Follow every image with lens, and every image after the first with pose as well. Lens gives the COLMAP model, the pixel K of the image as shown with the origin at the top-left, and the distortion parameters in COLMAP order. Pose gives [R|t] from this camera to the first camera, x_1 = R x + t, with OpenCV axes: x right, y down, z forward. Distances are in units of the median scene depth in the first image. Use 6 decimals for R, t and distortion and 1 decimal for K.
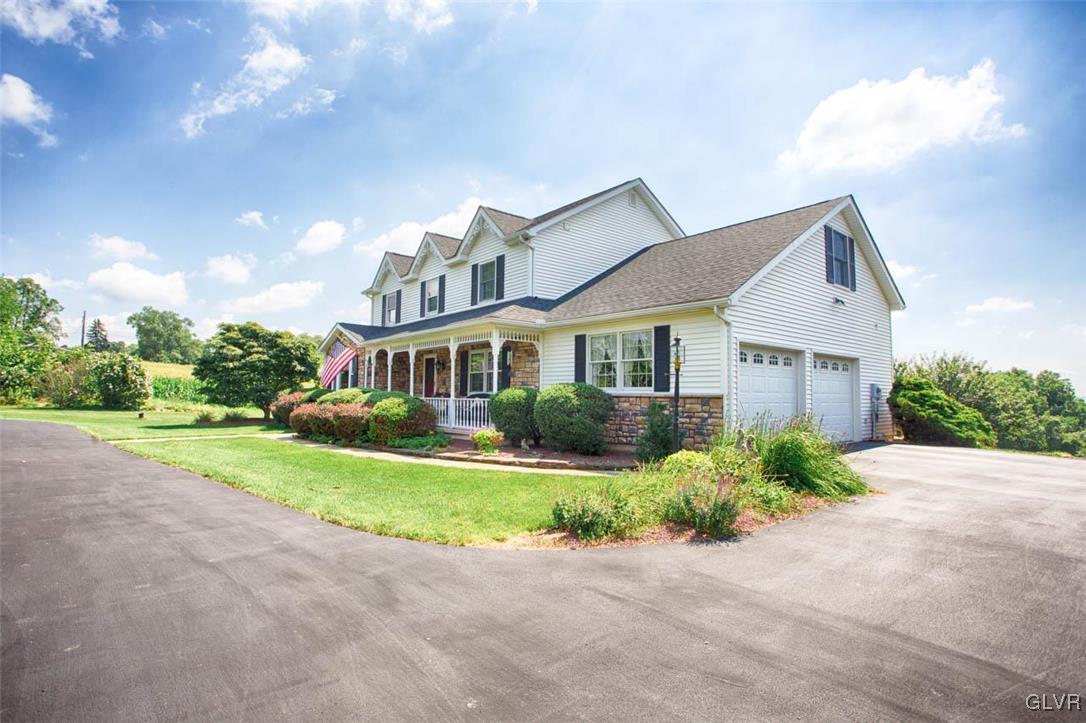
lens RADIAL K [[548.9, 0, 543.0], [0, 548.9, 361.5], [0, 0, 1]] dist [-0.002311, -0.000214]
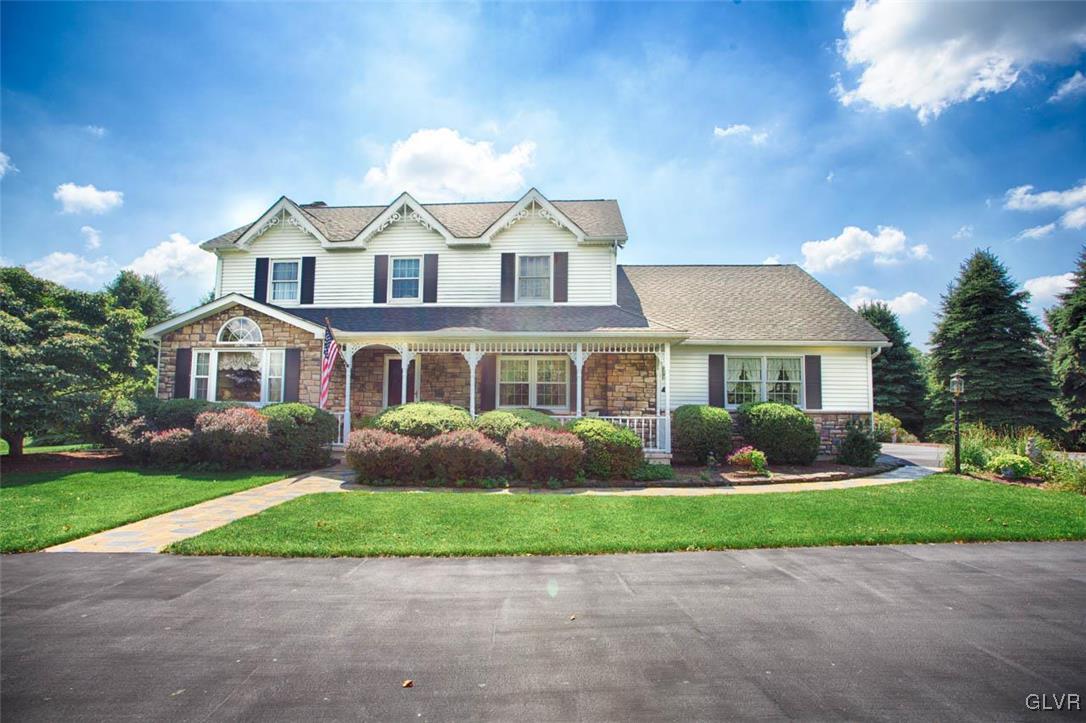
lens RADIAL K [[517.8, 0, 542.7], [0, 517.8, 395.2], [0, 0, 1]] dist [-0.001511, -0.000155]
pose [[0.692349, 0.002429, 0.721559, -0.730570], [-0.049279, 0.997819, 0.043924, 0.002062], [-0.719878, -0.065968, 0.690958, 0.446516]]
